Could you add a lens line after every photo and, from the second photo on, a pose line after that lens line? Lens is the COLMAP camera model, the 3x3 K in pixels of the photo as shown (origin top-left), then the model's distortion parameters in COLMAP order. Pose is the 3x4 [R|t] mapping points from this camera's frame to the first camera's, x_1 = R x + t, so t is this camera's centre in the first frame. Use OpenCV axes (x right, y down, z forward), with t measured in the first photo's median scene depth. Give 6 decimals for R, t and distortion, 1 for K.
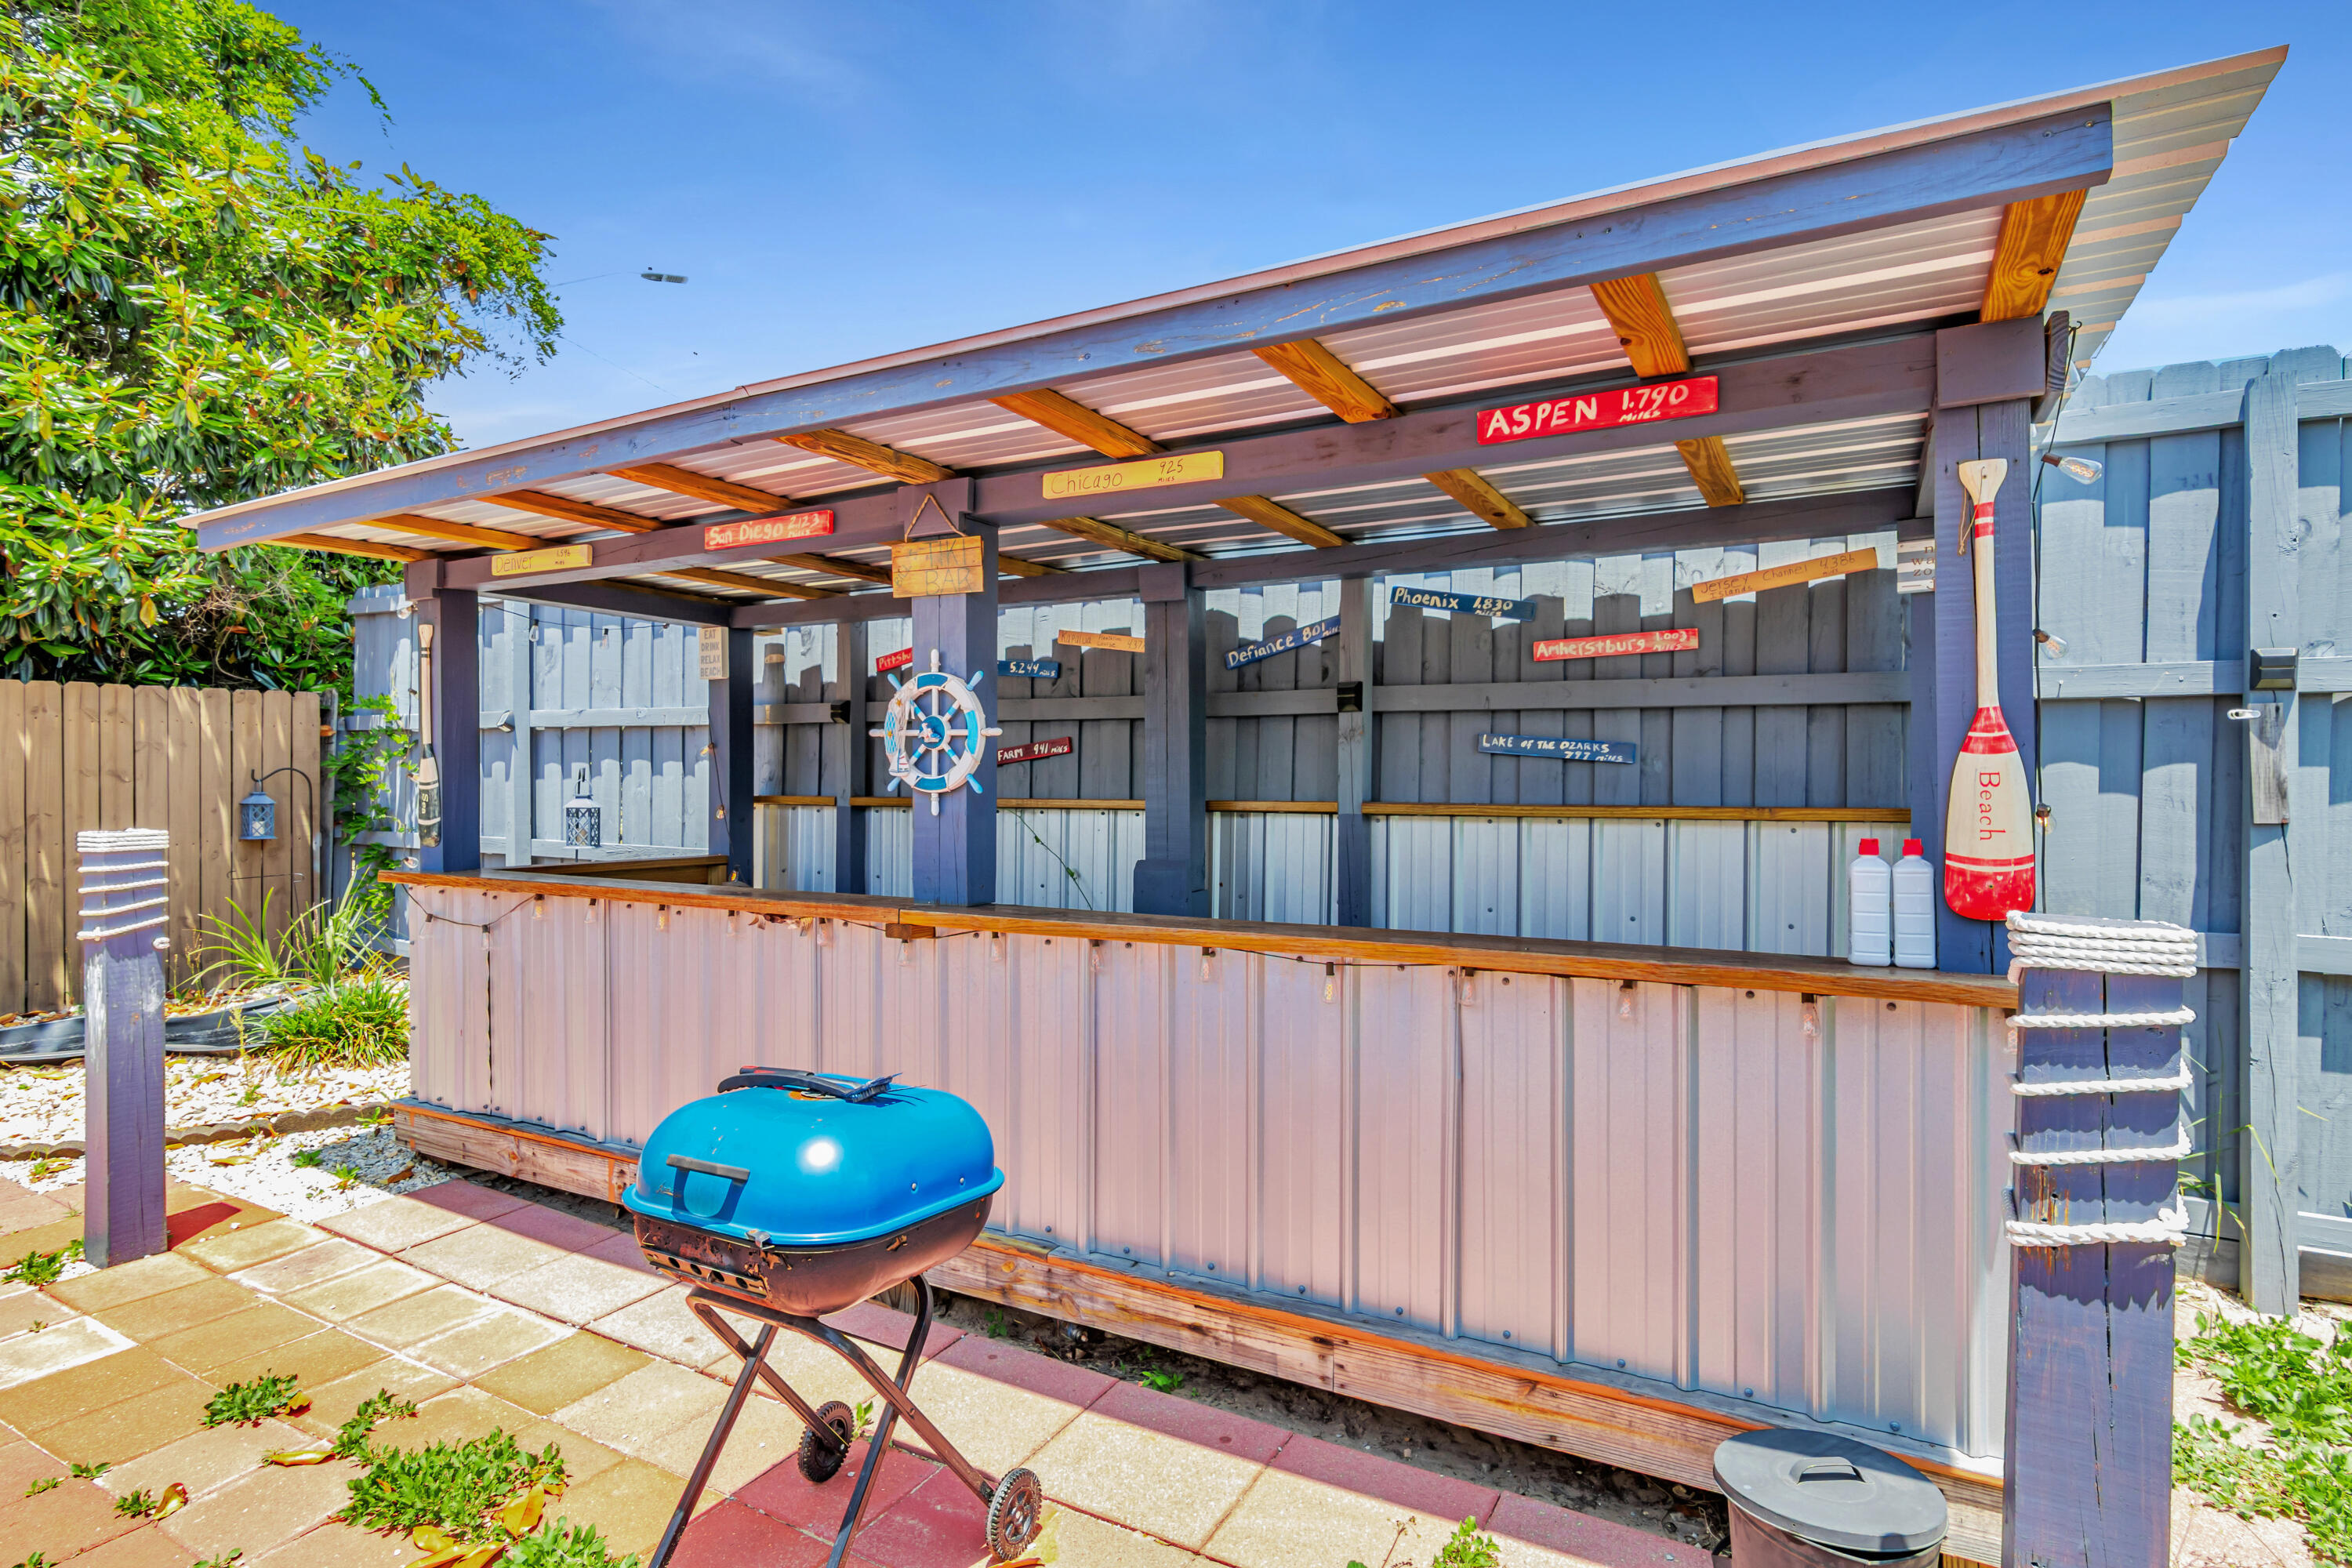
lens RADIAL K [[1199.7, 0, 1186.7], [0, 1199.7, 773.8], [0, 0, 1]] dist [0.000393, 0.000436]
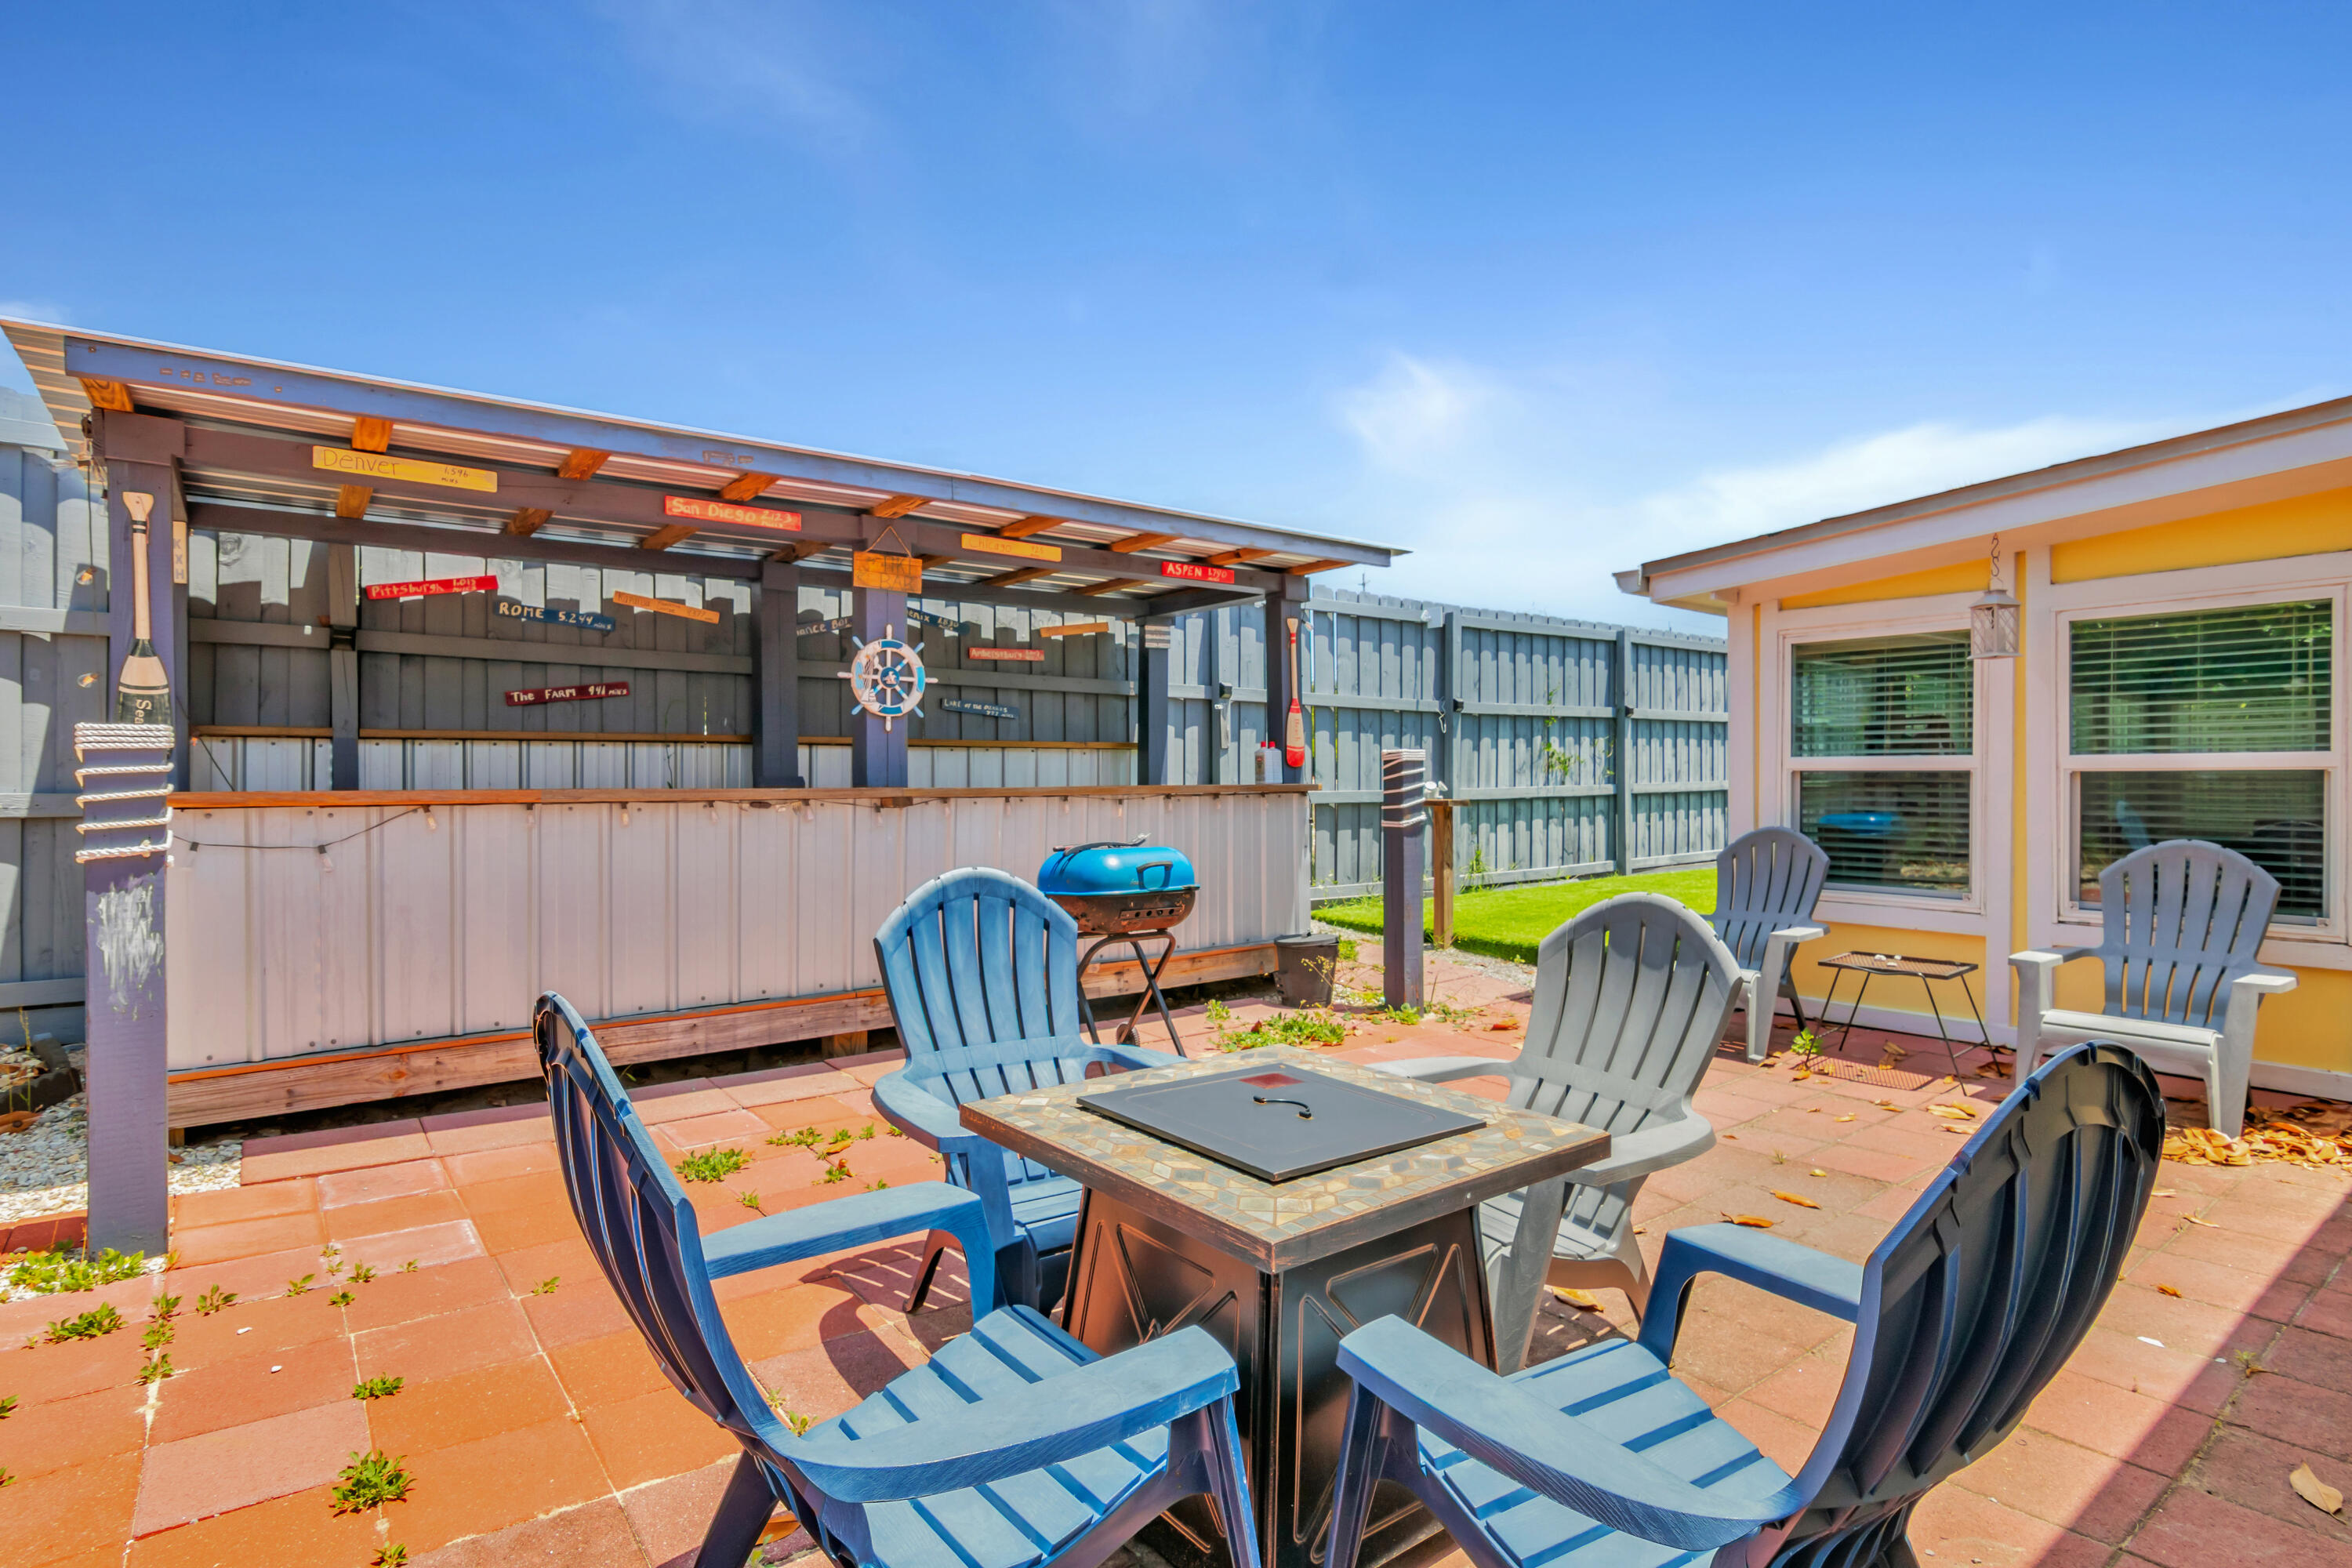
lens RADIAL K [[1199.7, 0, 1186.7], [0, 1199.7, 773.8], [0, 0, 1]] dist [0.000393, 0.000436]
pose [[0.388175, -0.000928, 0.921585, -1.302582], [-0.002550, 0.999995, 0.002081, 0.075346], [-0.921582, -0.003158, 0.388170, 0.029667]]
